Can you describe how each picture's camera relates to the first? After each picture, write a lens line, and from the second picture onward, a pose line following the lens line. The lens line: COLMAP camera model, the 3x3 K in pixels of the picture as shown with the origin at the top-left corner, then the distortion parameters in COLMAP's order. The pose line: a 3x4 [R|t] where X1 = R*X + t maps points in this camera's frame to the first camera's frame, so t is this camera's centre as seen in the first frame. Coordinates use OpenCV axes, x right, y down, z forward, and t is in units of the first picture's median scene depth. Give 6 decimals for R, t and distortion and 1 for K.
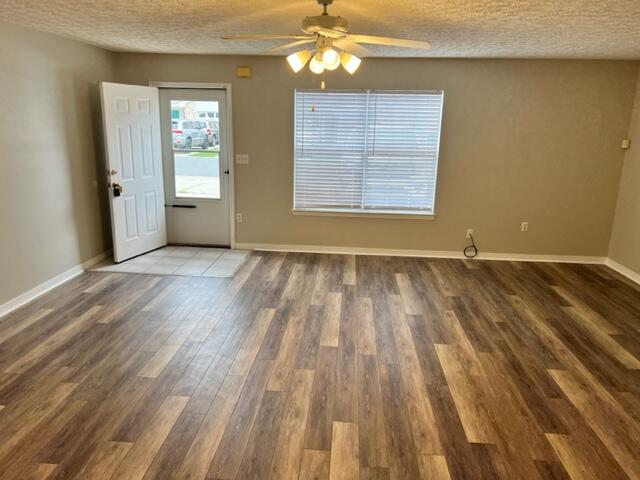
lens RADIAL K [[488.7, 0, 319.2], [0, 488.7, 240.1], [0, 0, 1]] dist [0.011758, -0.014714]
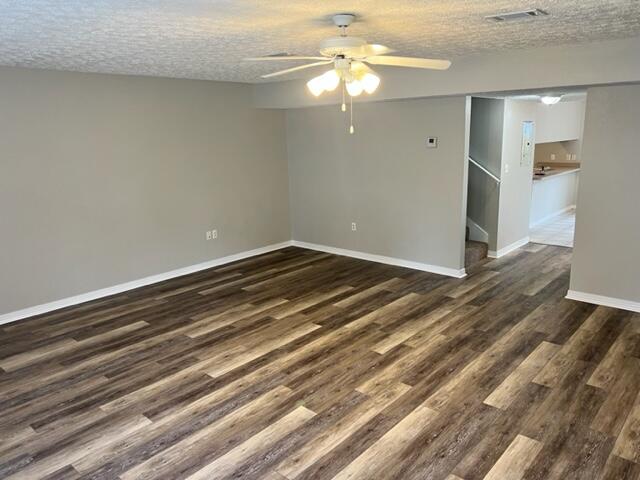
lens RADIAL K [[488.7, 0, 319.2], [0, 488.7, 239.7], [0, 0, 1]] dist [0.011758, -0.014714]
pose [[-0.799622, -0.130442, 0.586165, -0.470779], [0.151589, 0.900663, 0.407220, -0.403833], [-0.581055, 0.414478, -0.700416, 1.531720]]
